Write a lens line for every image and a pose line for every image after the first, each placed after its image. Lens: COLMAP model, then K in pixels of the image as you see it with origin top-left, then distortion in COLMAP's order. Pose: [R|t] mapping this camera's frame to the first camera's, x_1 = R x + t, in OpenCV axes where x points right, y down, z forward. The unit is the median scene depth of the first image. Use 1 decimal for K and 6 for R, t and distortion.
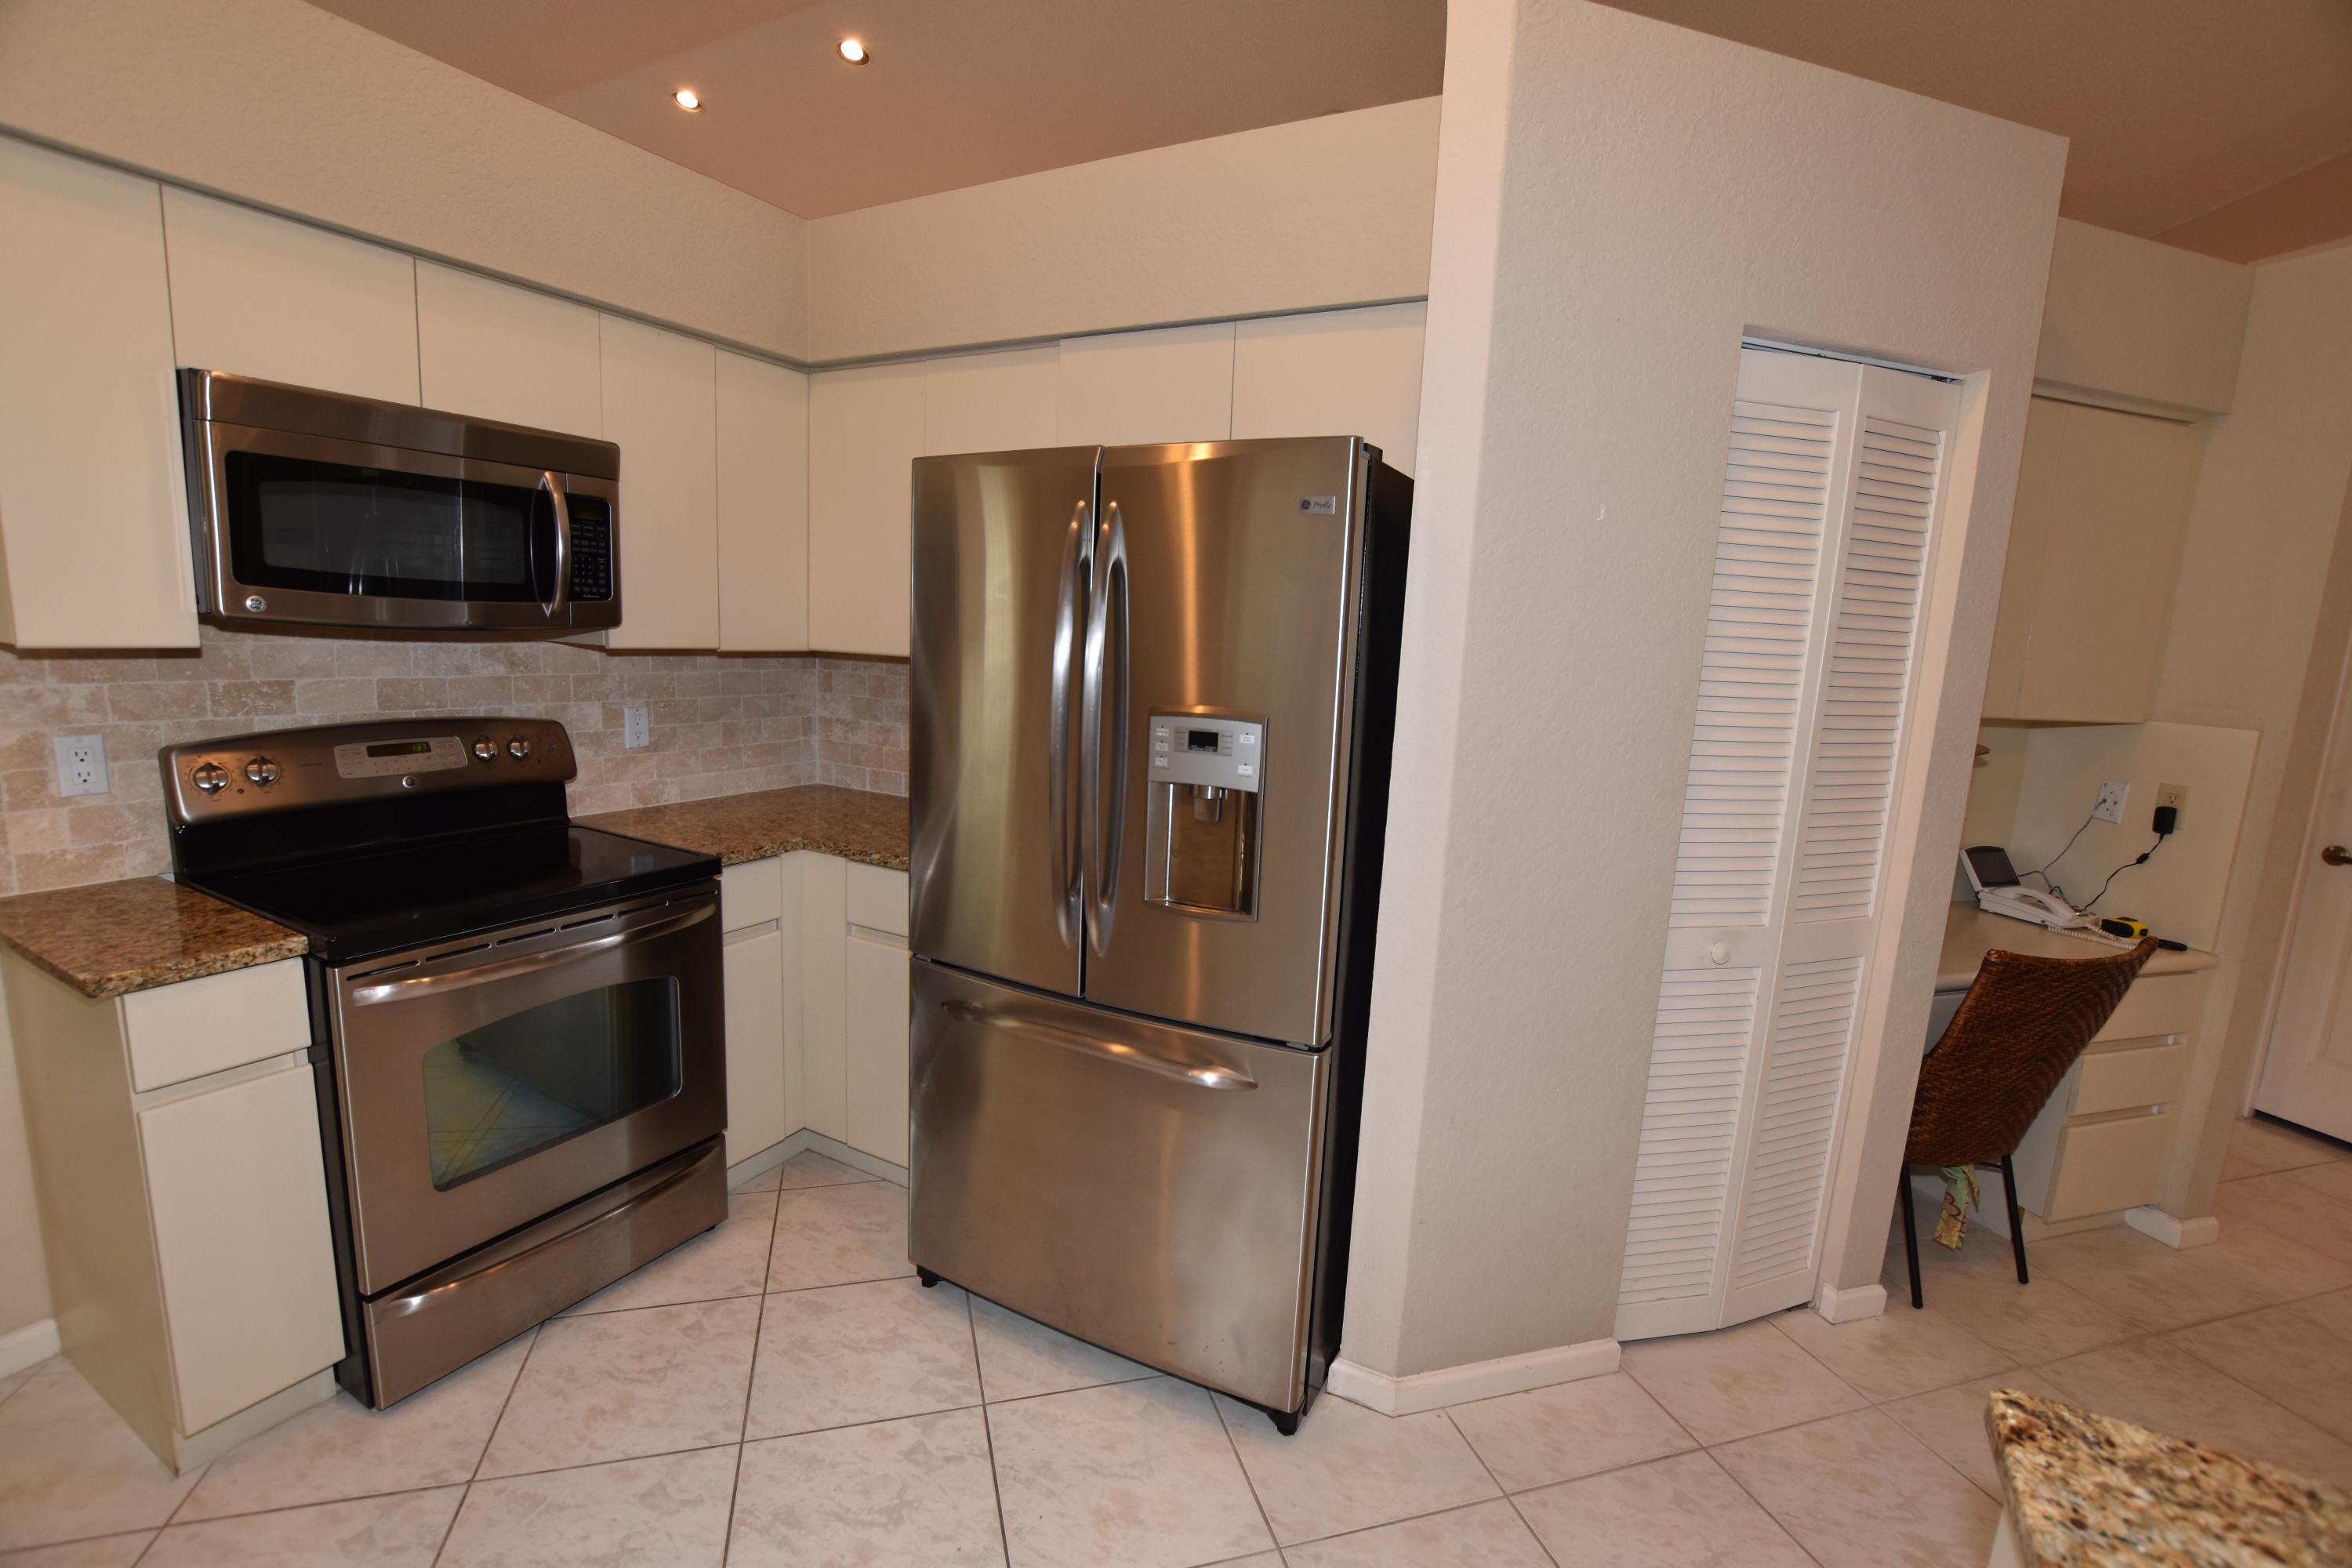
lens RADIAL K [[1043.0, 0, 1176.7], [0, 1043.0, 792.4], [0, 0, 1]] dist [-0.037089, 0.007954]
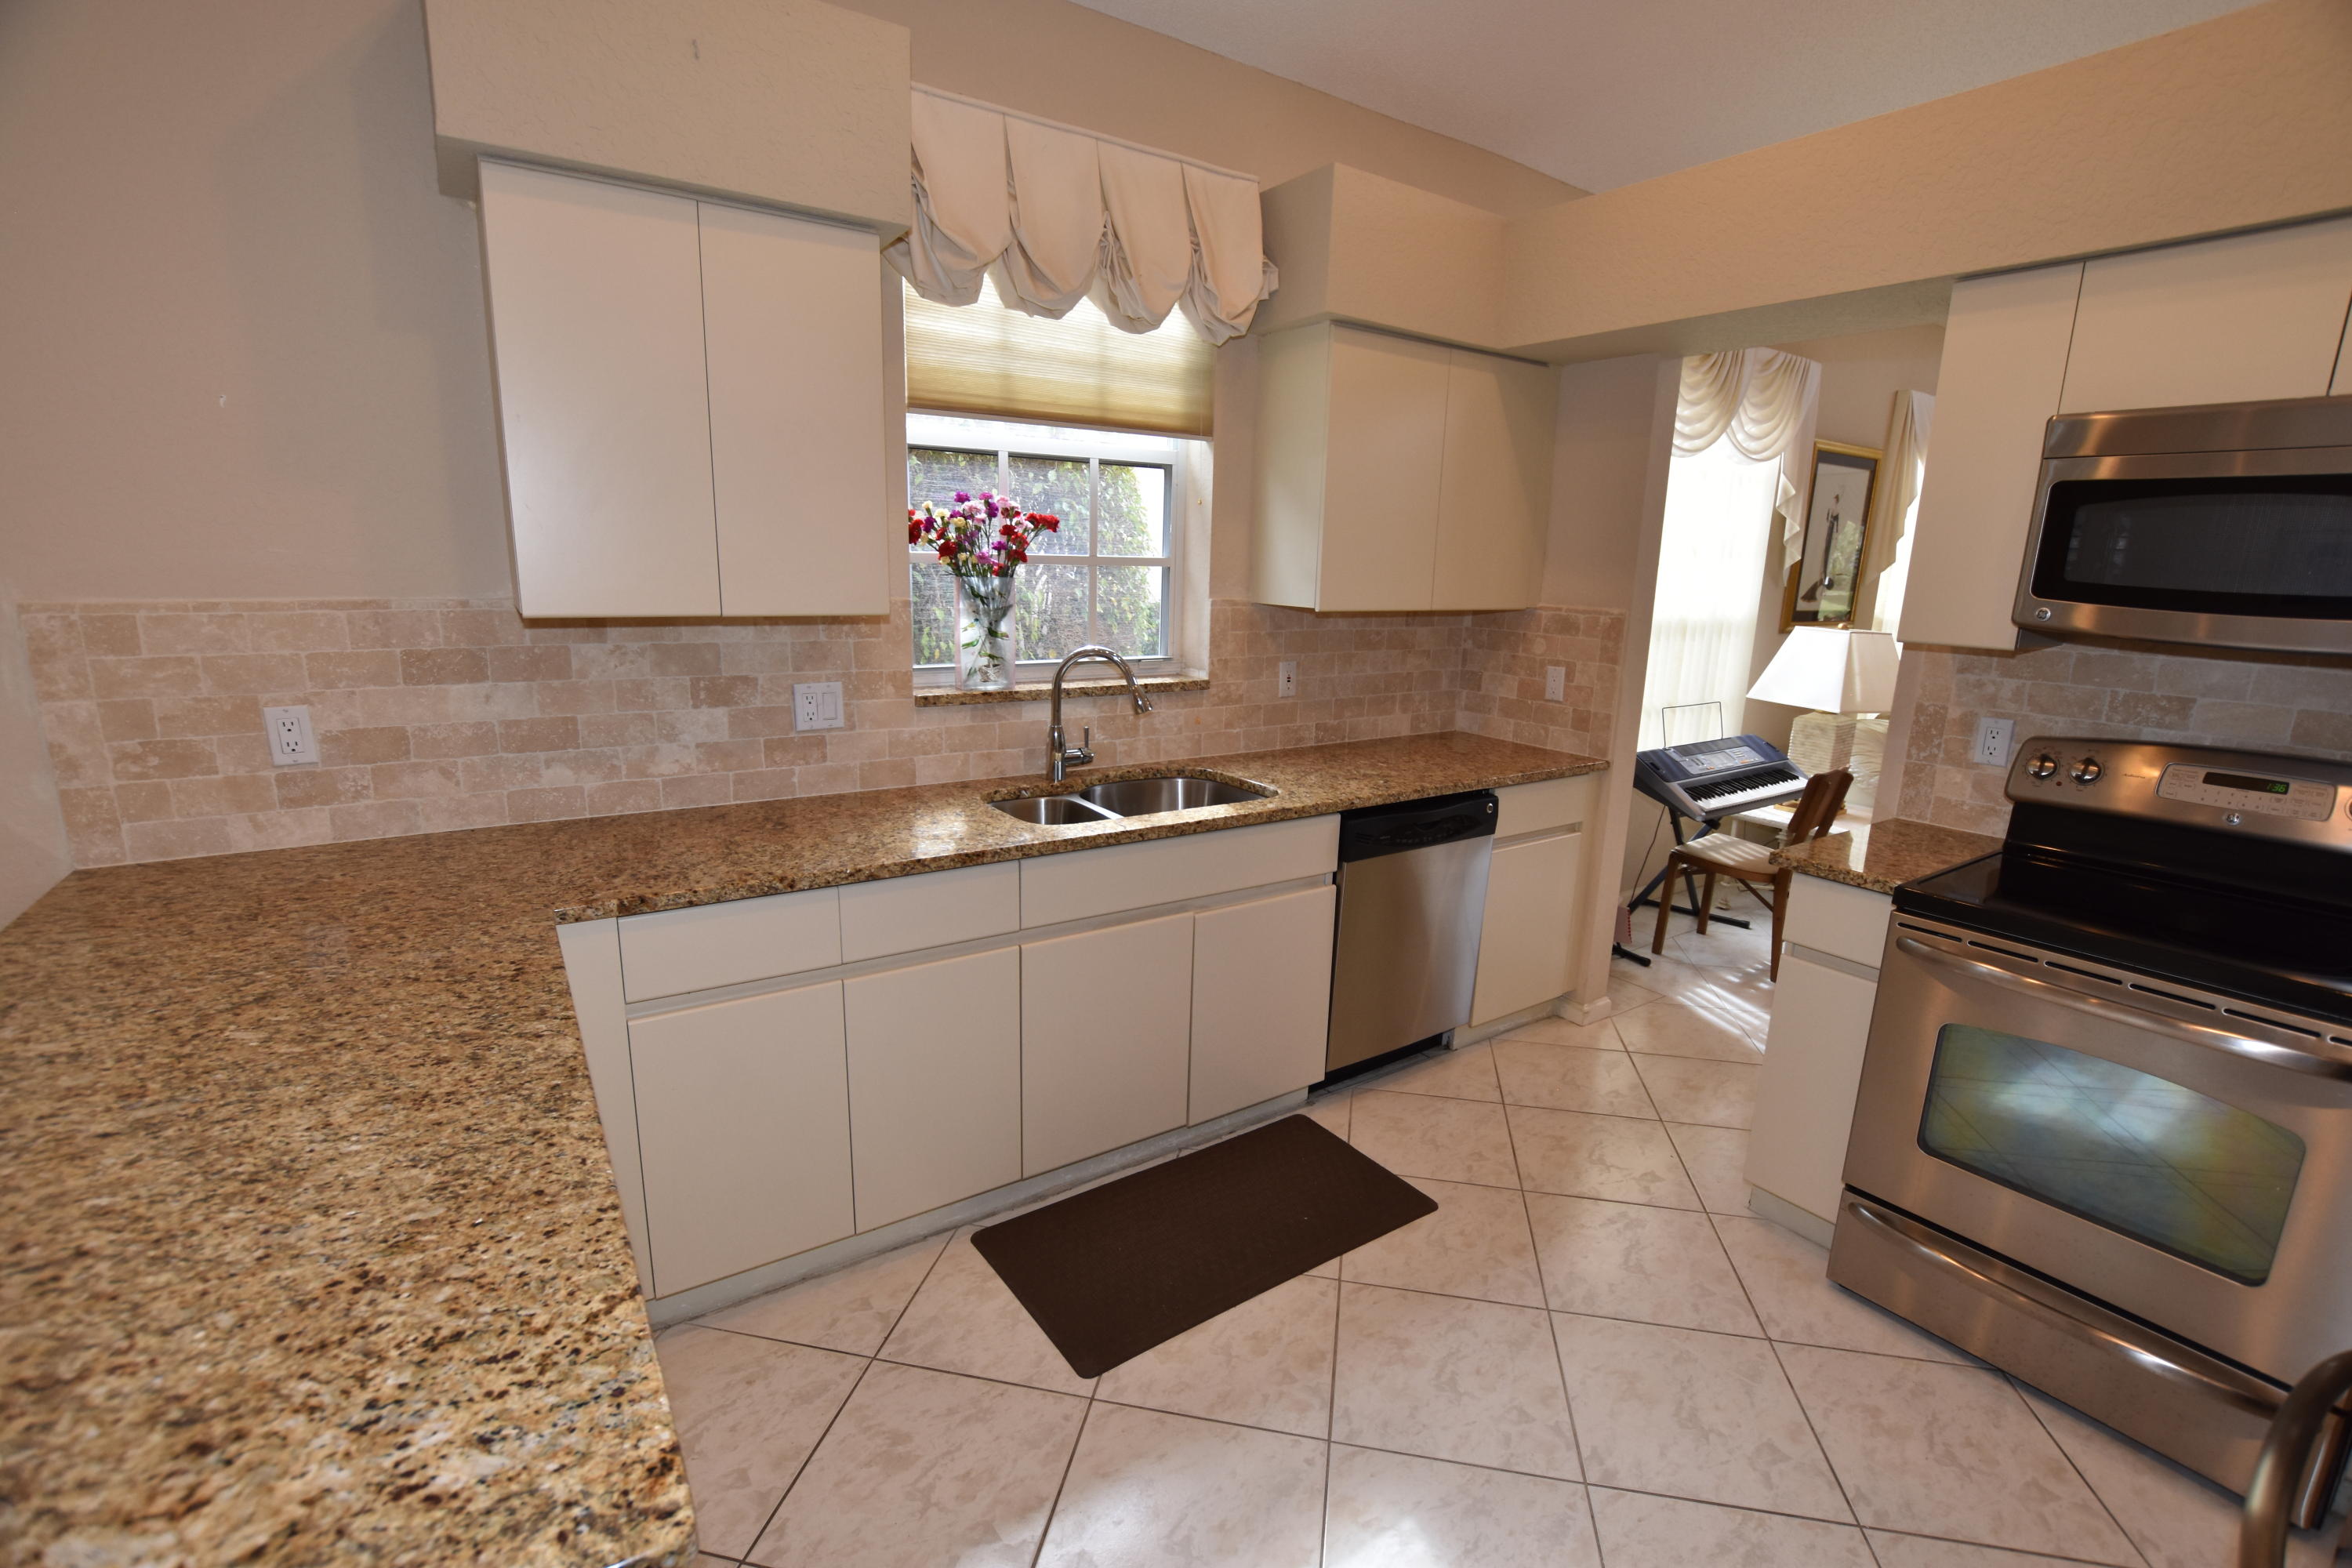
lens RADIAL K [[1043.0, 0, 1176.7], [0, 1043.0, 792.4], [0, 0, 1]] dist [-0.037089, 0.007954]
pose [[-0.460223, 0.135529, -0.877397, 0.492860], [-0.191099, 0.949991, 0.246980, -0.079409], [0.866992, 0.281336, -0.411308, 0.589025]]
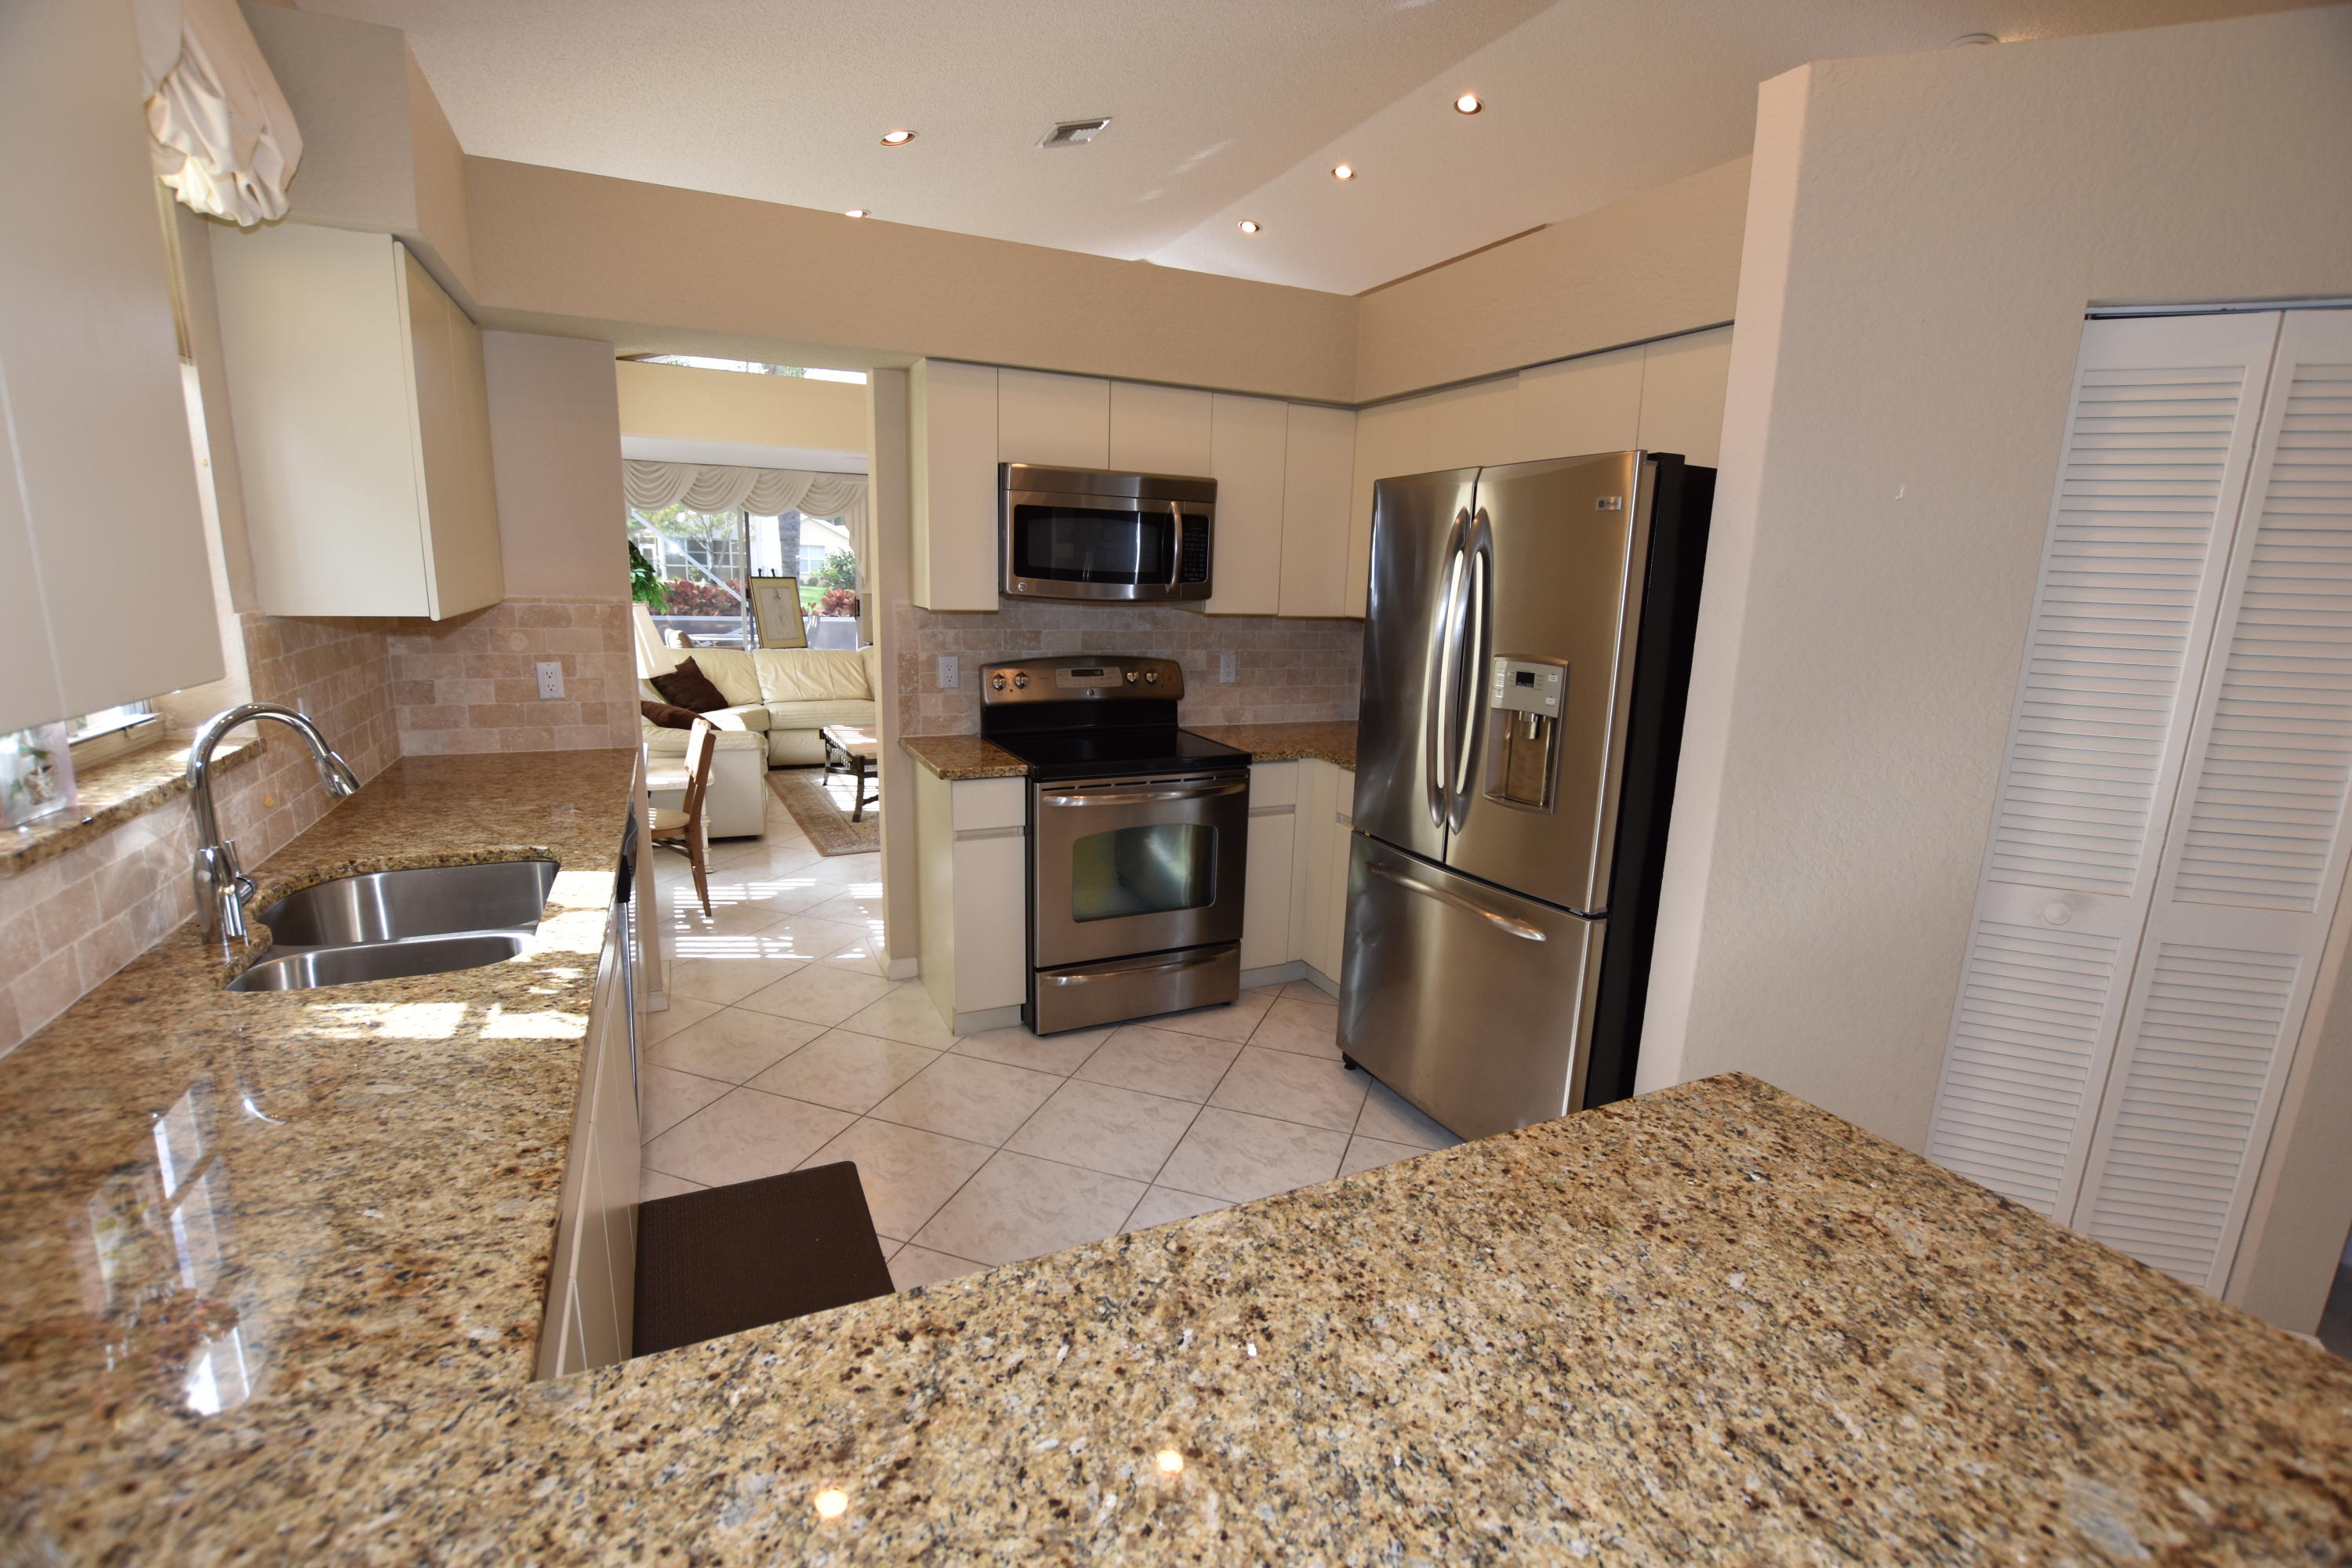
lens RADIAL K [[1038.4, 0, 1177.4], [0, 1038.4, 792.3], [0, 0, 1]] dist [-0.032321, 0.004621]
pose [[0.809857, 0.097896, -0.578401, 0.390899], [-0.084816, 0.995157, 0.049677, 0.060184], [0.580464, 0.008826, 0.814238, -0.320535]]
